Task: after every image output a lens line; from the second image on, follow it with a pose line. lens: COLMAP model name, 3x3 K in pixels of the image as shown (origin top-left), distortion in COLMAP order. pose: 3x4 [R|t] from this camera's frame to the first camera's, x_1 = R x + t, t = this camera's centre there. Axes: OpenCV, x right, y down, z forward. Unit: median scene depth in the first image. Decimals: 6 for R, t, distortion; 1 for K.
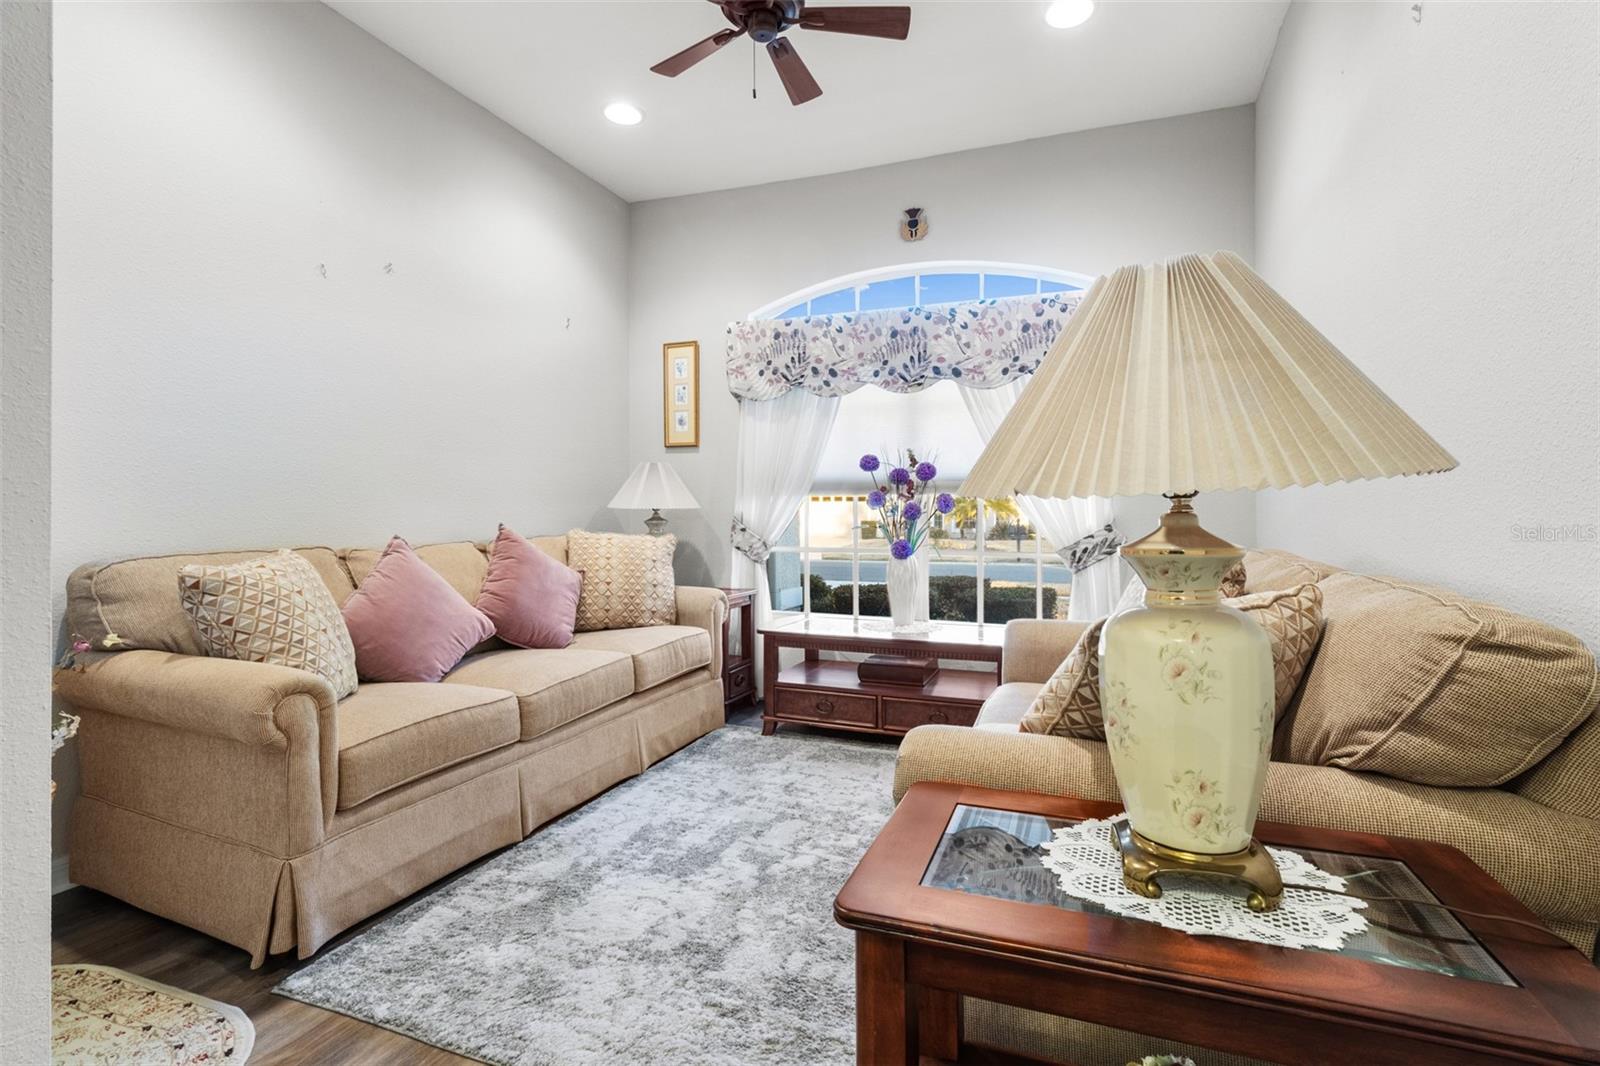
lens RADIAL K [[746.1, 0, 827.2], [0, 746.1, 499.9], [0, 0, 1]] dist [0.002958, 0.001644]
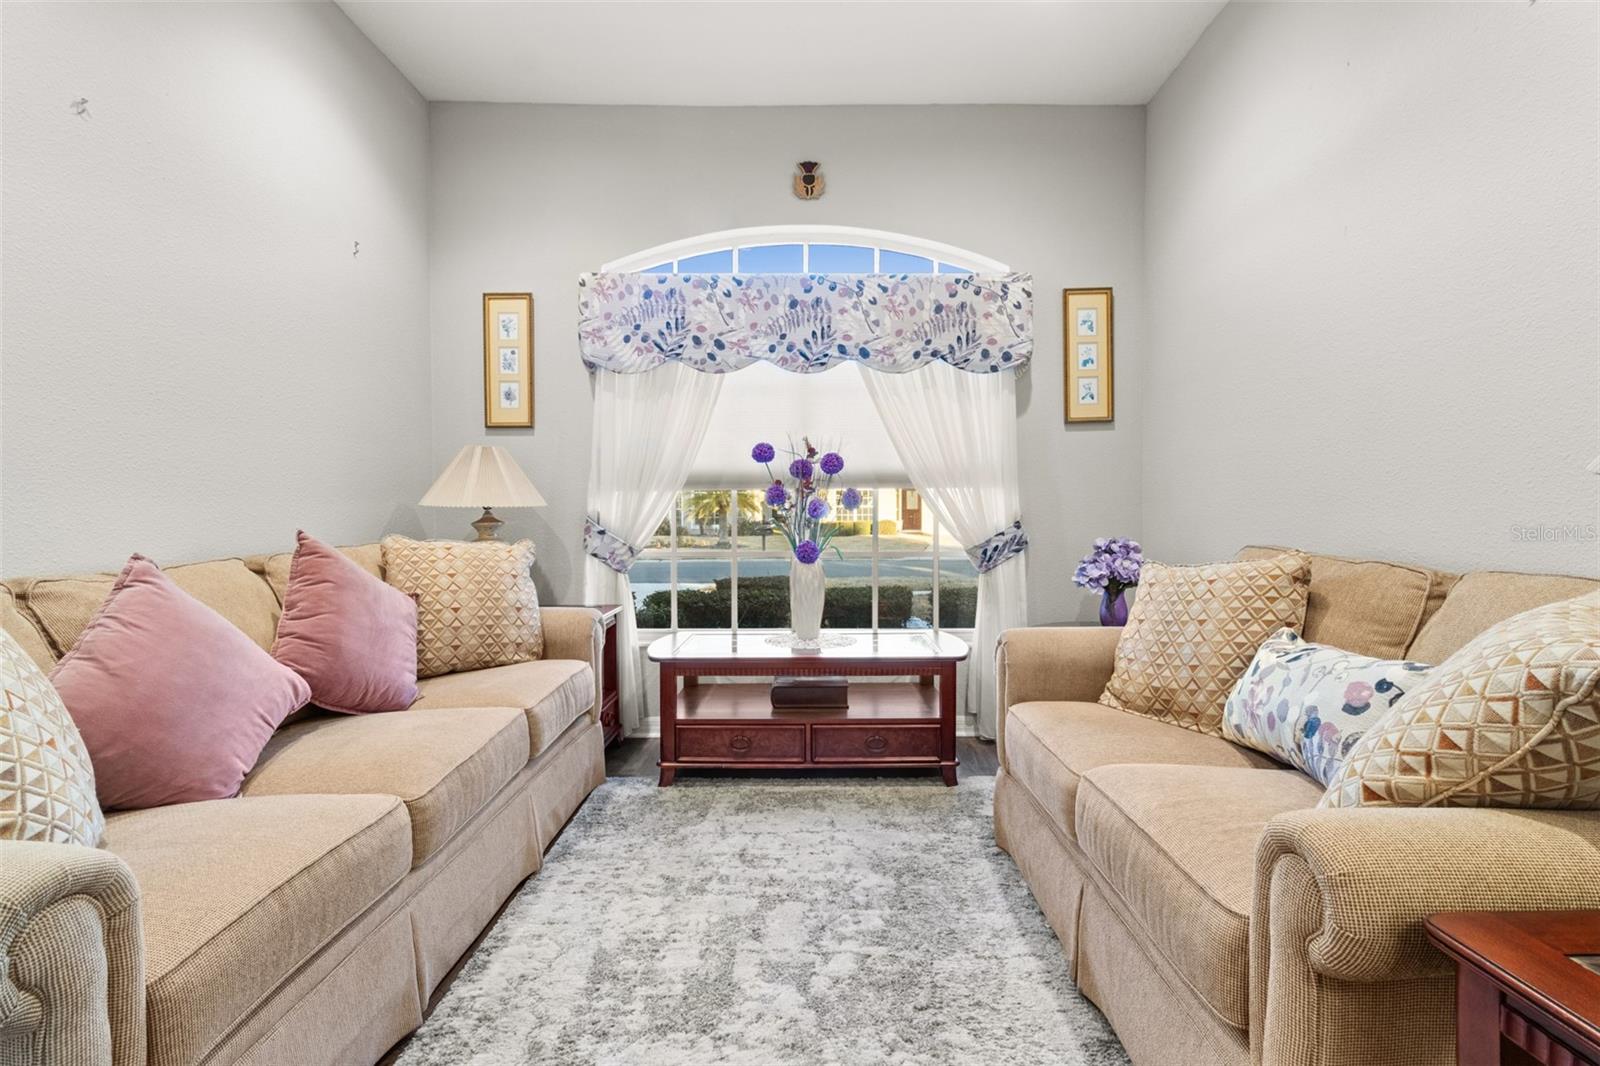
lens RADIAL K [[746.1, 0, 817.2], [0, 746.1, 512.6], [0, 0, 1]] dist [0.002958, 0.001644]
pose [[0.938749, -0.007482, 0.344521, -0.204538], [-0.000033, 0.999762, 0.021802, 0.001199], [-0.344602, -0.020478, 0.938525, 0.190570]]
